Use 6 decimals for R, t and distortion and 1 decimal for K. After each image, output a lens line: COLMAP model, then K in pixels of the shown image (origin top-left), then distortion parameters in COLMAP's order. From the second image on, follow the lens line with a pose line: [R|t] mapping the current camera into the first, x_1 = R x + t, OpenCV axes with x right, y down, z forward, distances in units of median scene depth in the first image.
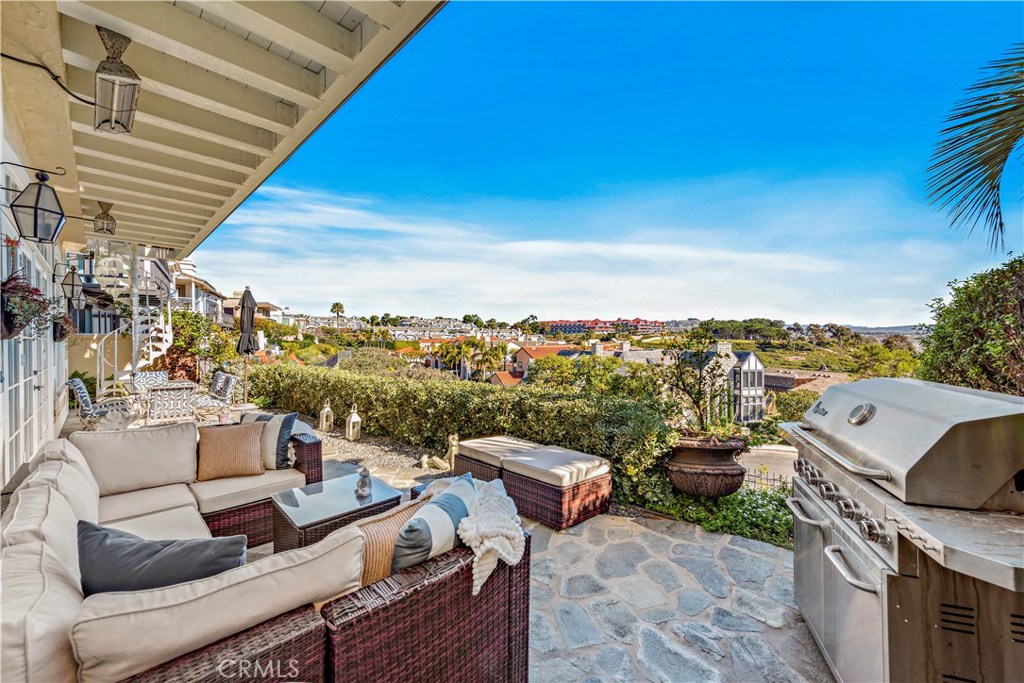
lens RADIAL K [[409.4, 0, 518.7], [0, 409.4, 341.9], [0, 0, 1]] dist [0.019984, -0.000133]
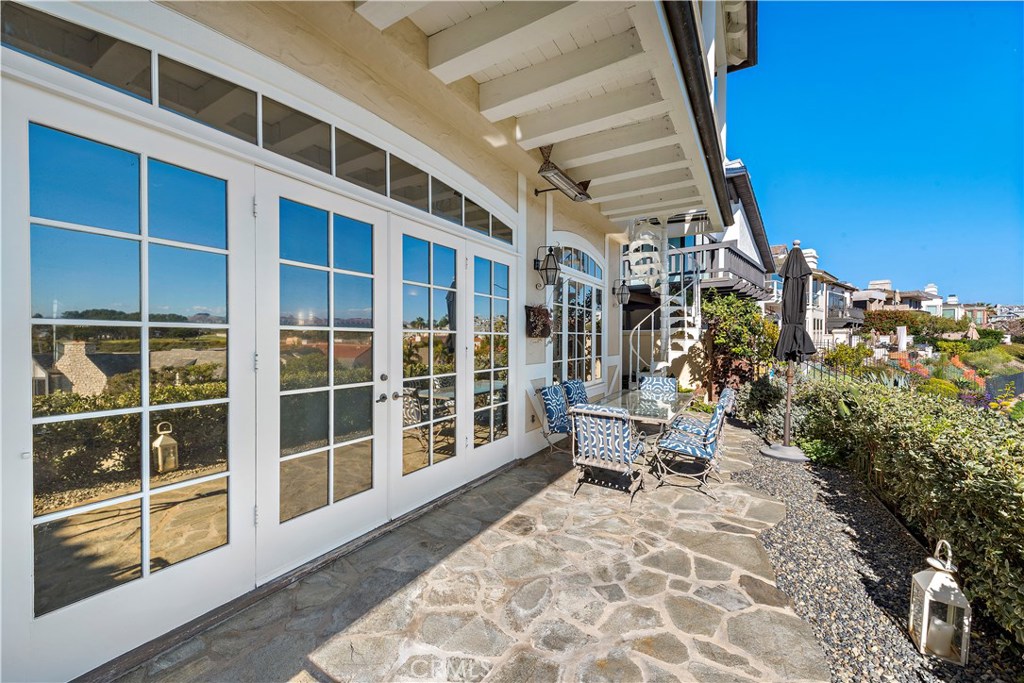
lens RADIAL K [[401.6, 0, 510.6], [0, 401.6, 342.4], [0, 0, 1]] dist [0.009059, -0.000419]
pose [[0.222053, 0.011485, -0.974967, -0.045257], [-0.006710, 0.999925, 0.010251, 0.000464], [0.975011, 0.004266, 0.222114, 0.112361]]
